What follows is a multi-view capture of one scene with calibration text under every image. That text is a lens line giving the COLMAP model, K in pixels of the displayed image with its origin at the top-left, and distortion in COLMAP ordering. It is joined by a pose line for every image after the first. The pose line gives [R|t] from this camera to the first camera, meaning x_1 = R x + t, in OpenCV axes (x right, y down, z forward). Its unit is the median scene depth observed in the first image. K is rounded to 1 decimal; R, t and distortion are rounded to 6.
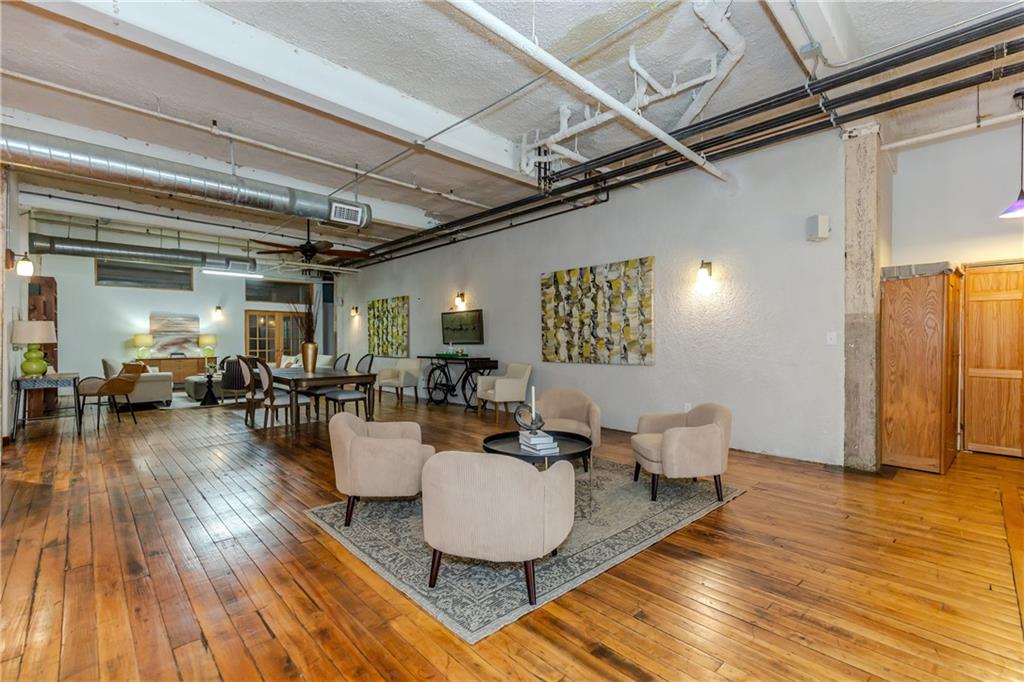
lens RADIAL K [[464.7, 0, 538.2], [0, 464.7, 342.8], [0, 0, 1]] dist [0.008786, -0.003511]
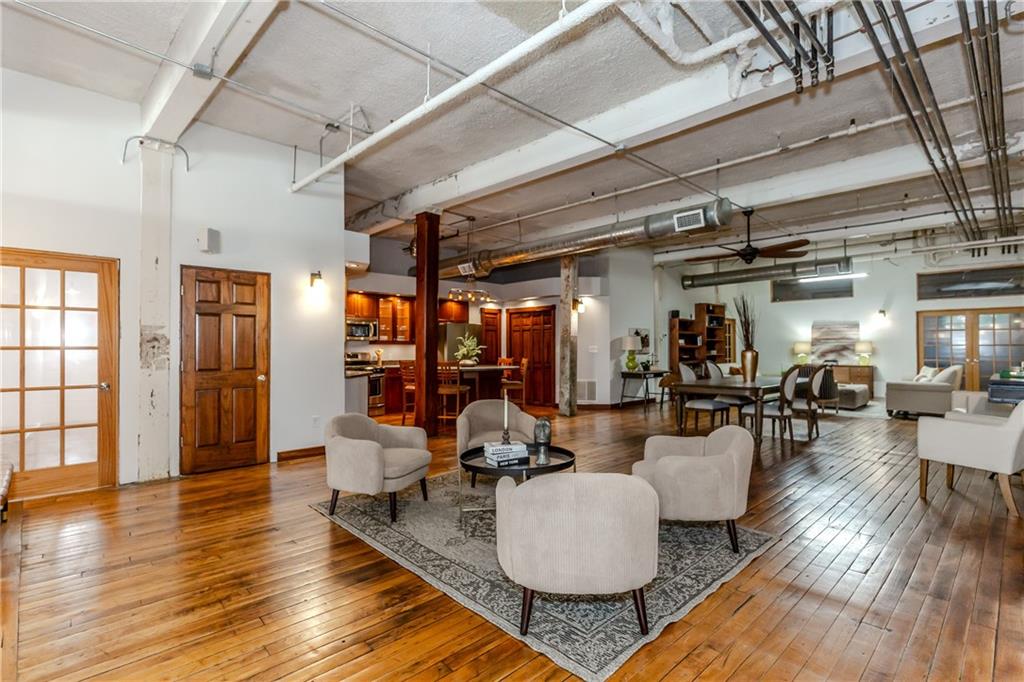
lens RADIAL K [[464.7, 0, 479.3], [0, 464.7, 343.0], [0, 0, 1]] dist [0.008786, -0.003511]
pose [[-0.053576, -0.014192, -0.998463, 0.459141], [0.000030, 0.999899, -0.014214, -0.001689], [0.998564, -0.000792, -0.053571, 0.467442]]
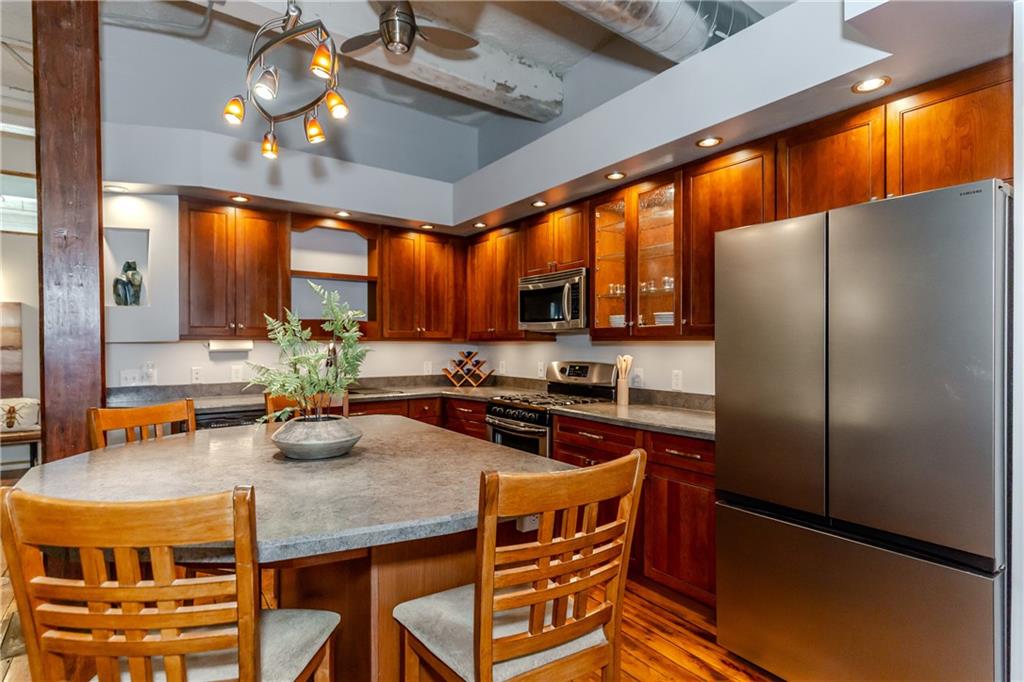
lens RADIAL K [[547.1, 0, 554.9], [0, 547.1, 347.0], [0, 0, 1]] dist [-0.012517, 0.003098]
pose [[-0.991507, 0.000782, 0.130049, -0.805728], [0.002210, 0.999939, 0.010832, -0.015617], [-0.130033, 0.011027, -0.991448, 0.633238]]
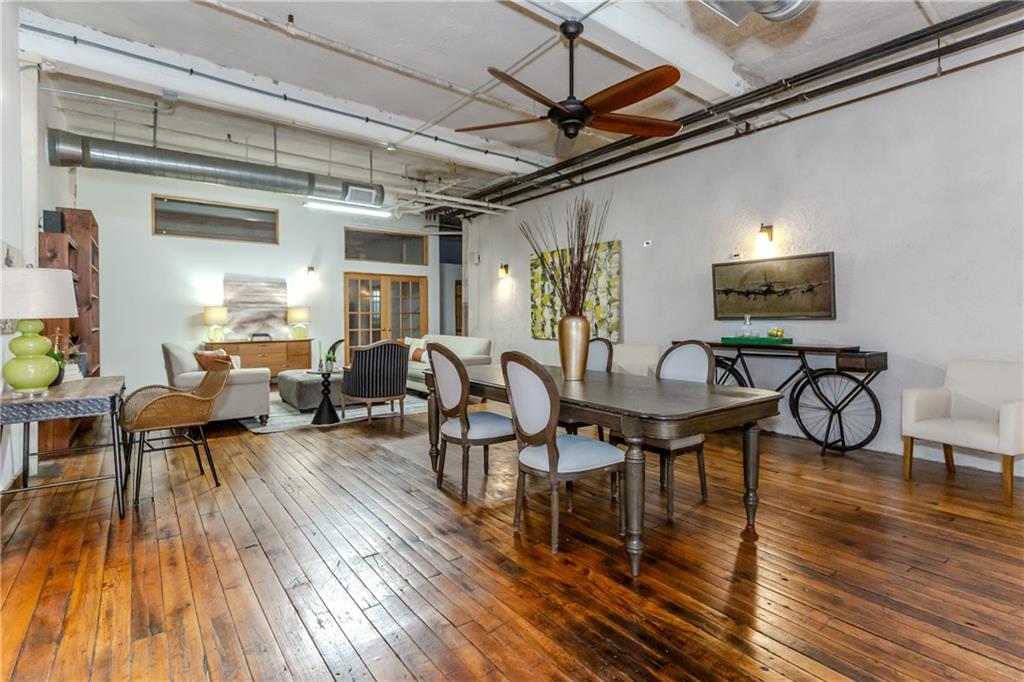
lens RADIAL K [[520.7, 0, 546.4], [0, 520.7, 323.1], [0, 0, 1]] dist [0.004866, -0.006091]
pose [[0.994032, -0.002083, -0.109065, -0.432949], [0.003152, 0.999949, 0.009636, 0.000359], [0.109039, -0.009922, 0.993988, 0.451083]]
